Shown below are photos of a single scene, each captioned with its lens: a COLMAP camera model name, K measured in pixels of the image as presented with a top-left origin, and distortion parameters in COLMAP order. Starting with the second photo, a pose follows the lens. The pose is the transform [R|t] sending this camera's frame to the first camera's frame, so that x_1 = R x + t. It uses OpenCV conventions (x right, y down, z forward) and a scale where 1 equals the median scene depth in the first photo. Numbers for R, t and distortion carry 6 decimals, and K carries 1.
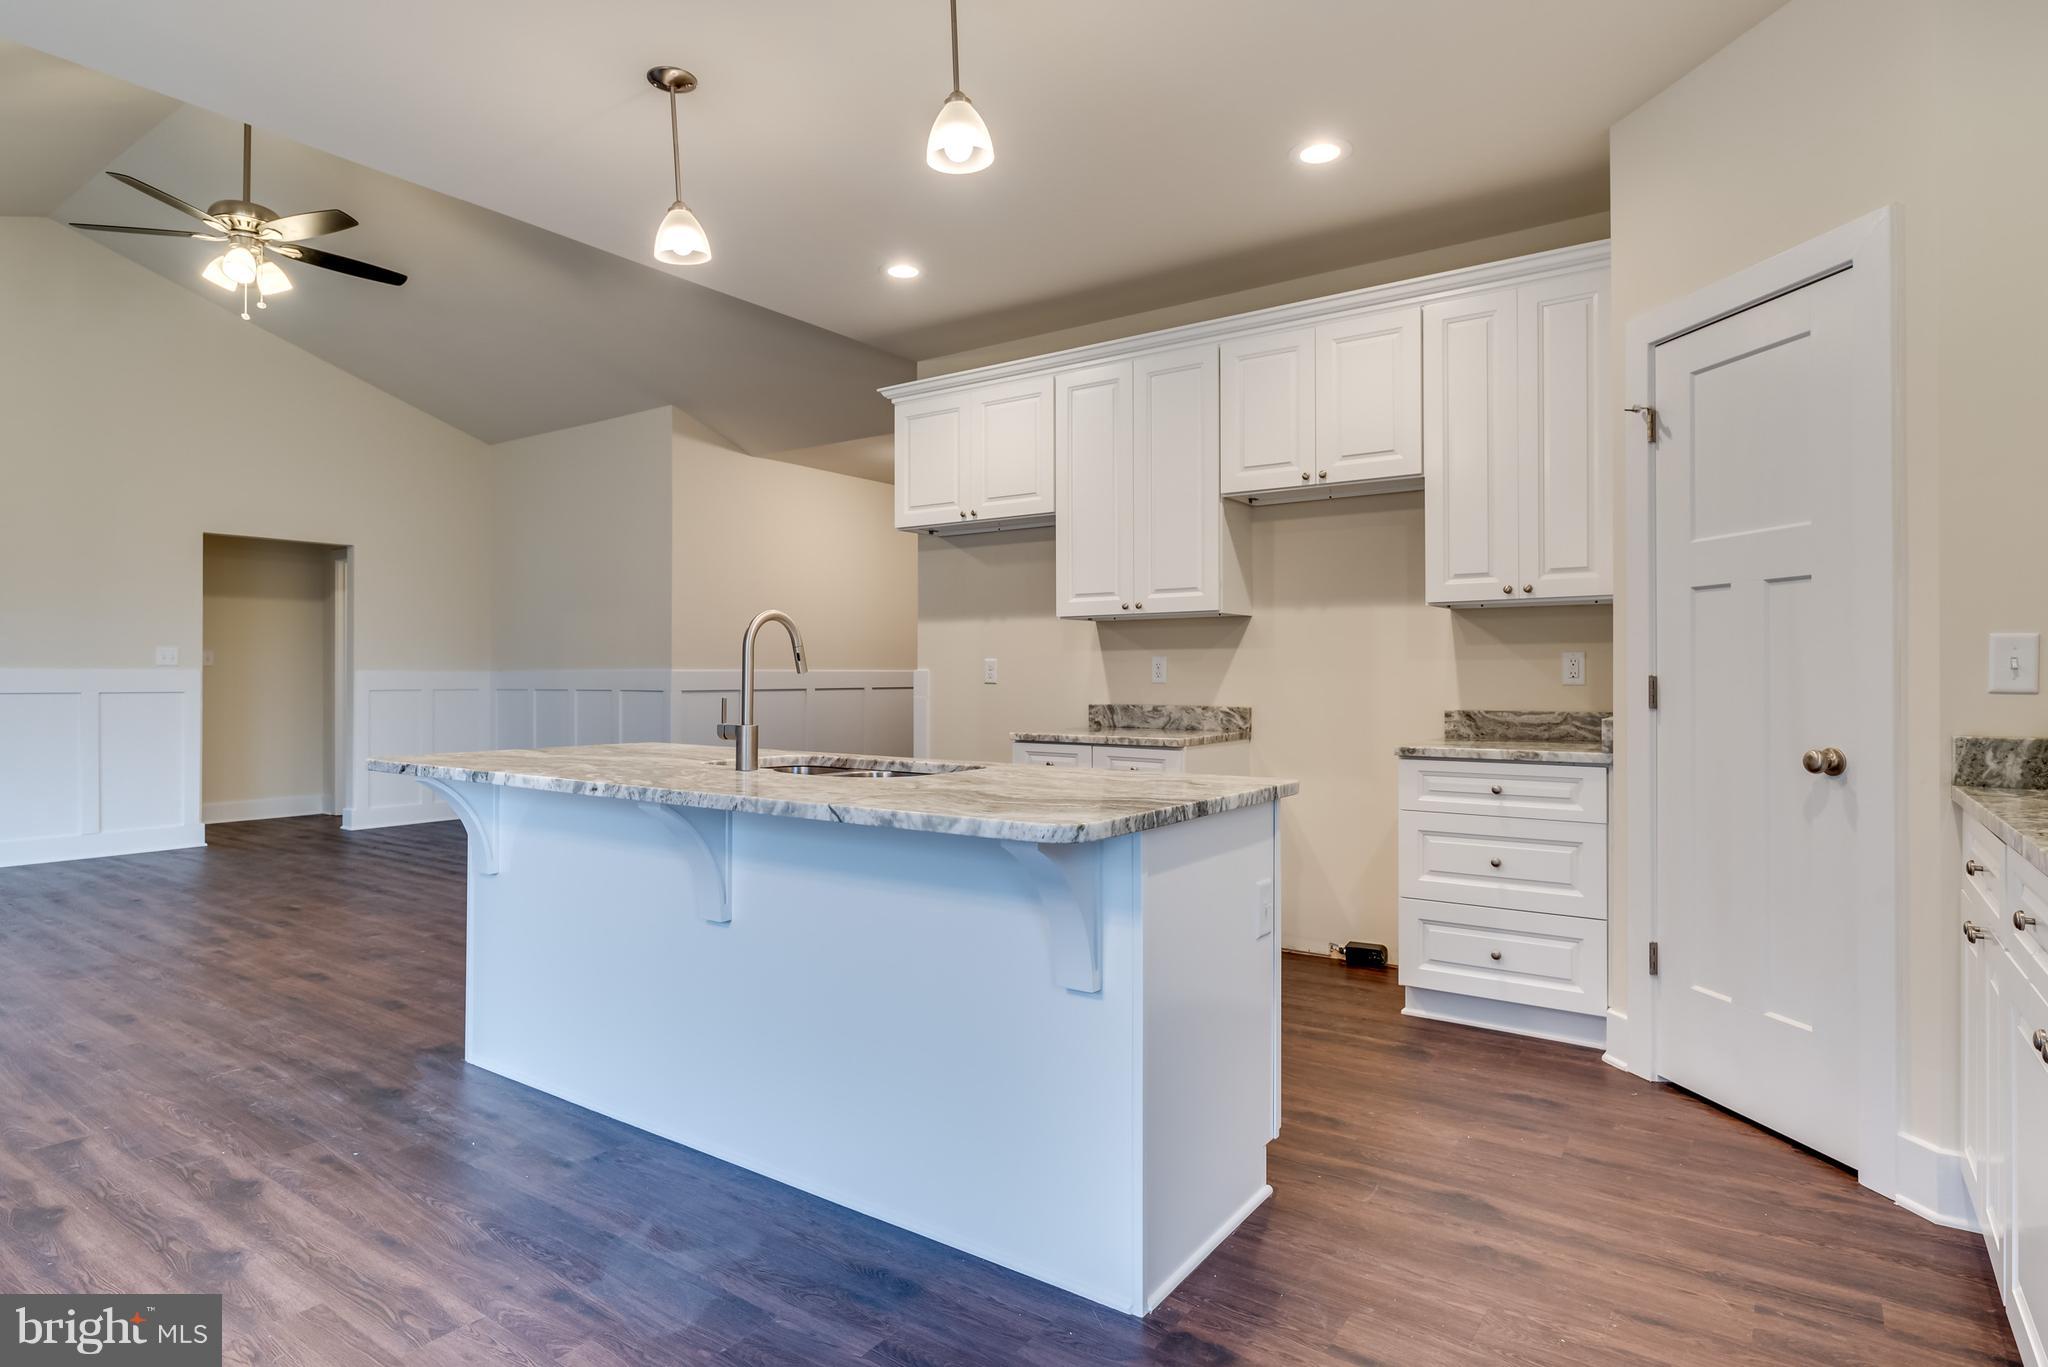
lens RADIAL K [[1101.7, 0, 995.9], [0, 1101.7, 673.8], [0, 0, 1]] dist [-0.004948, -0.001277]
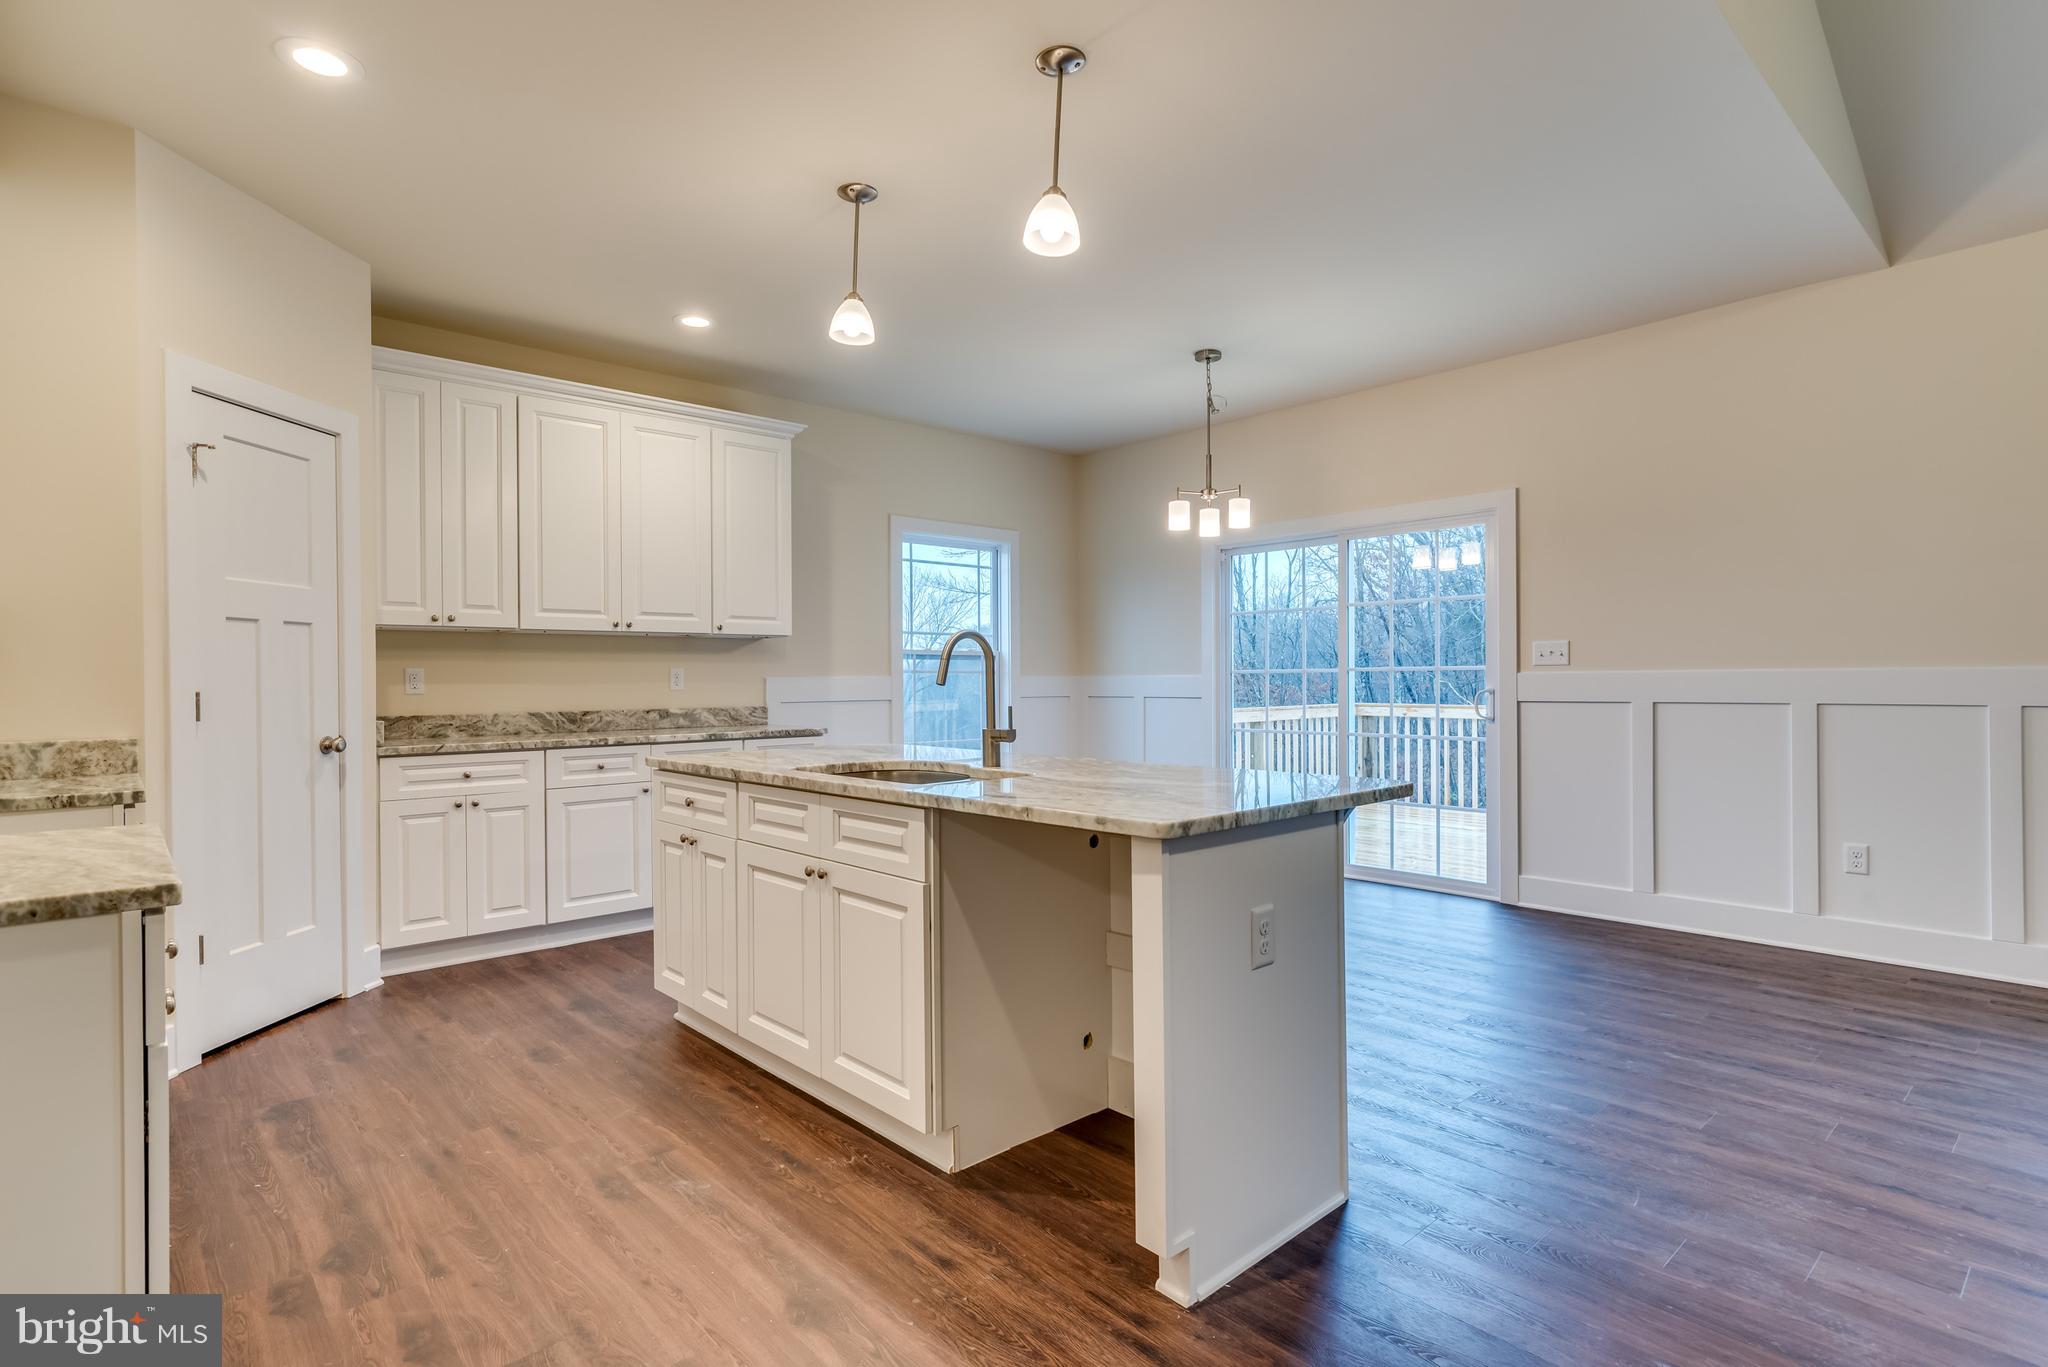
lens RADIAL K [[1020.2, 0, 991.5], [0, 1020.2, 682.5], [0, 0, 1]] dist [0.002346, 0.000172]
pose [[-0.974378, 0.005958, 0.224839, -0.322794], [0.006622, 0.999976, 0.002200, -0.004072], [-0.224820, 0.003633, -0.974394, 1.453843]]
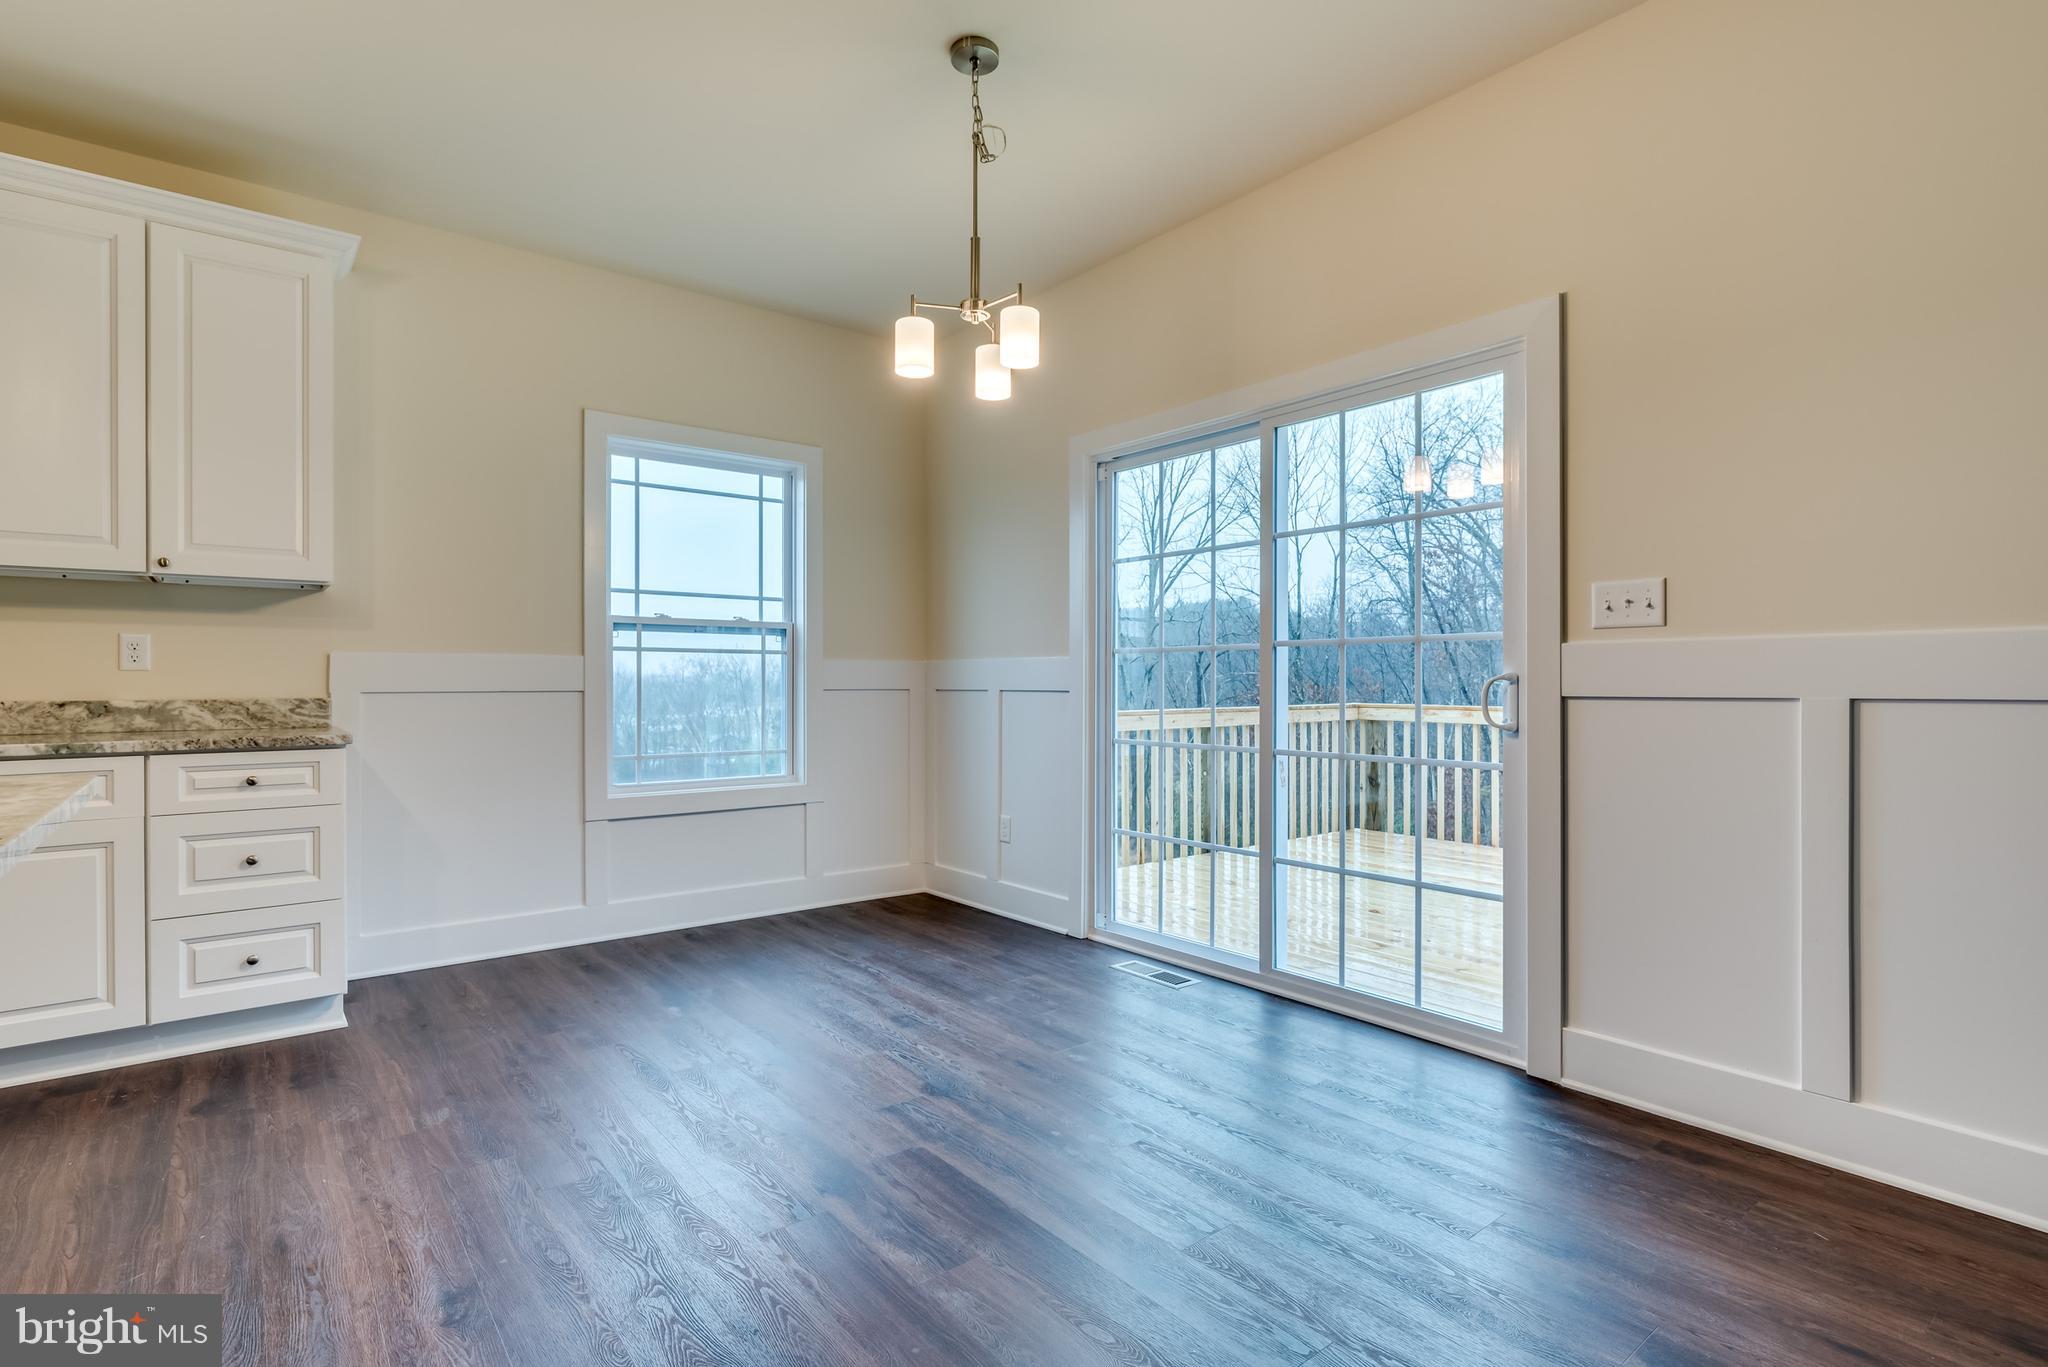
lens RADIAL K [[985.7, 0, 999.0], [0, 985.7, 680.8], [0, 0, 1]] dist [-0.003951, -0.000189]
pose [[-0.959224, 0.000925, 0.282647, -0.511427], [0.000618, 0.999999, -0.001175, 0.017326], [-0.282648, -0.000952, -0.959223, 0.762975]]
